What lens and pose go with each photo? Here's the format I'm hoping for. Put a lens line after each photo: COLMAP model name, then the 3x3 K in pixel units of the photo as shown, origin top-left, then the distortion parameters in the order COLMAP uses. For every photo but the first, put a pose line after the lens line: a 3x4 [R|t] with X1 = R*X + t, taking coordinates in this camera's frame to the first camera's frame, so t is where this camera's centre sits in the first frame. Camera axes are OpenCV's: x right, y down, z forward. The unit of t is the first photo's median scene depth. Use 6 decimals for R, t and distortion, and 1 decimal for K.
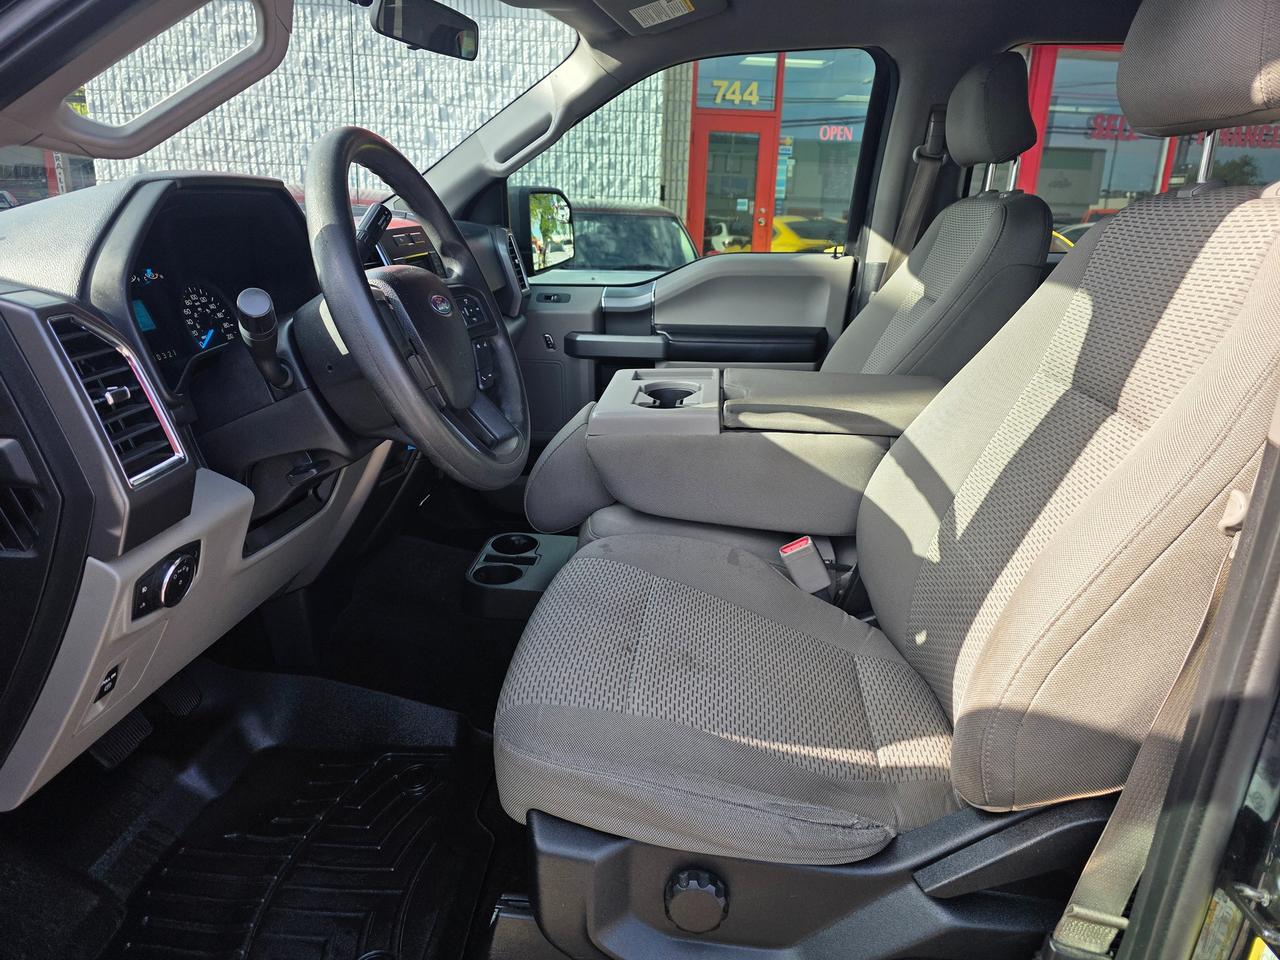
lens RADIAL K [[878.1, 0, 642.6], [0, 878.1, 453.5], [0, 0, 1]] dist [0.062413, -0.066409]
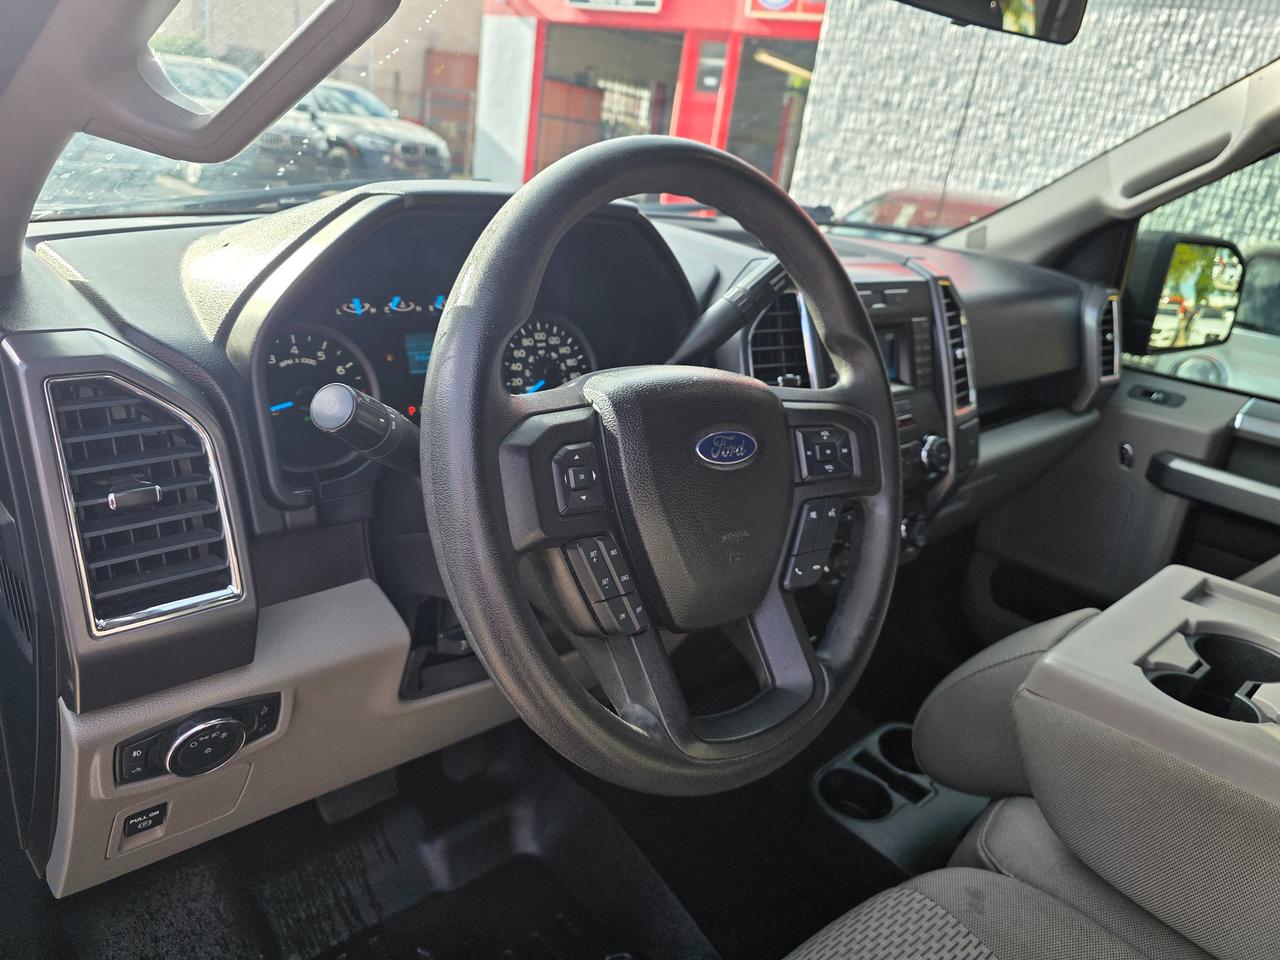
lens RADIAL K [[878.1, 0, 642.6], [0, 878.1, 453.5], [0, 0, 1]] dist [0.062413, -0.066409]
pose [[0.741423, 0.289160, -0.605540, 0.035148], [-0.290266, 0.951800, 0.099106, -0.089044], [0.605011, 0.102289, 0.789620, 0.220685]]
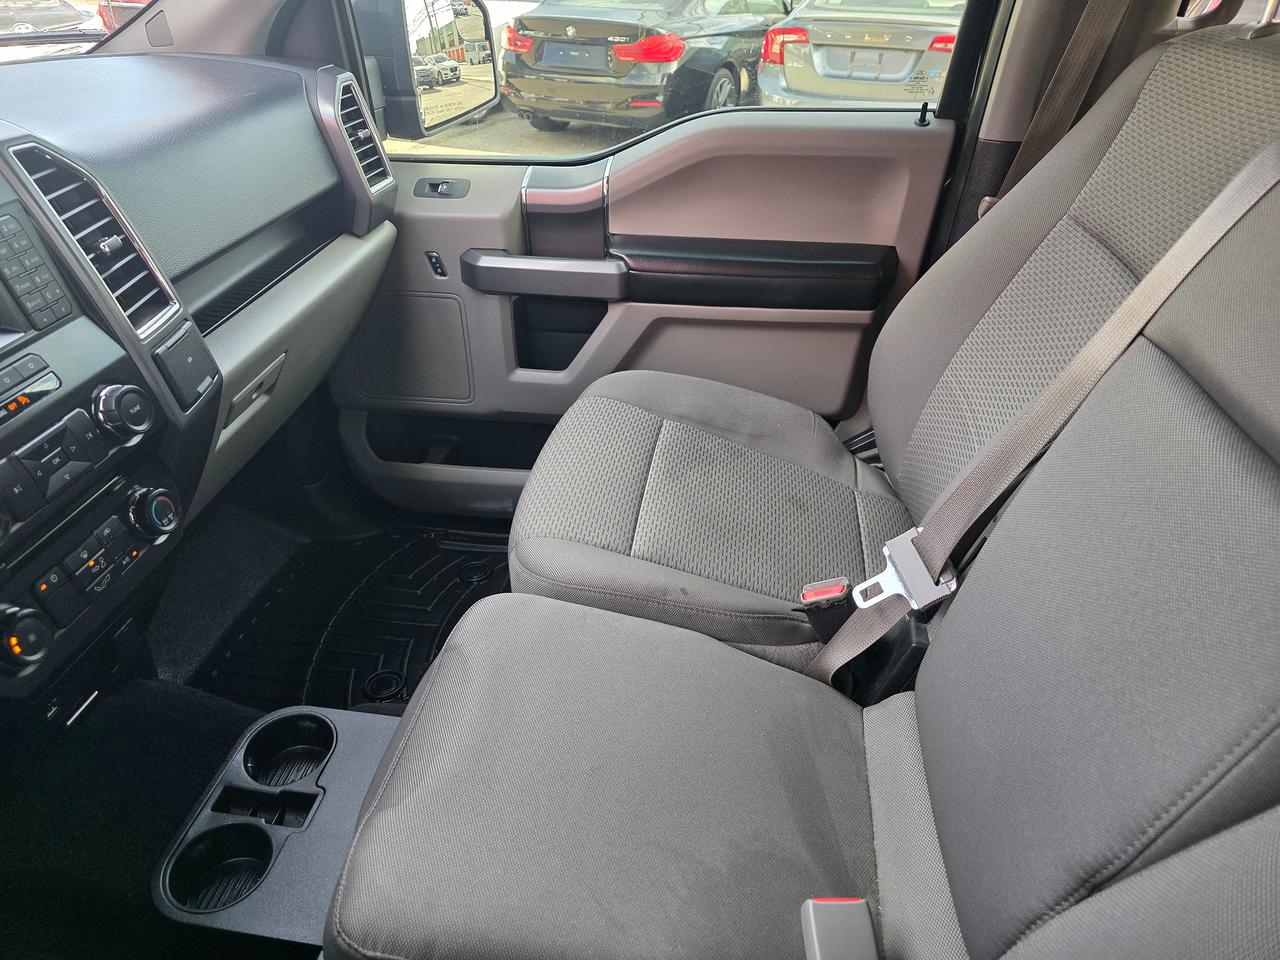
lens RADIAL K [[878.1, 0, 642.6], [0, 878.1, 453.5], [0, 0, 1]] dist [0.062413, -0.066409]
pose [[0.998841, 0.020059, -0.043744, 0.067368], [-0.008864, 0.970123, 0.242452, -0.151764], [0.047300, -0.241784, 0.969177, 0.380915]]
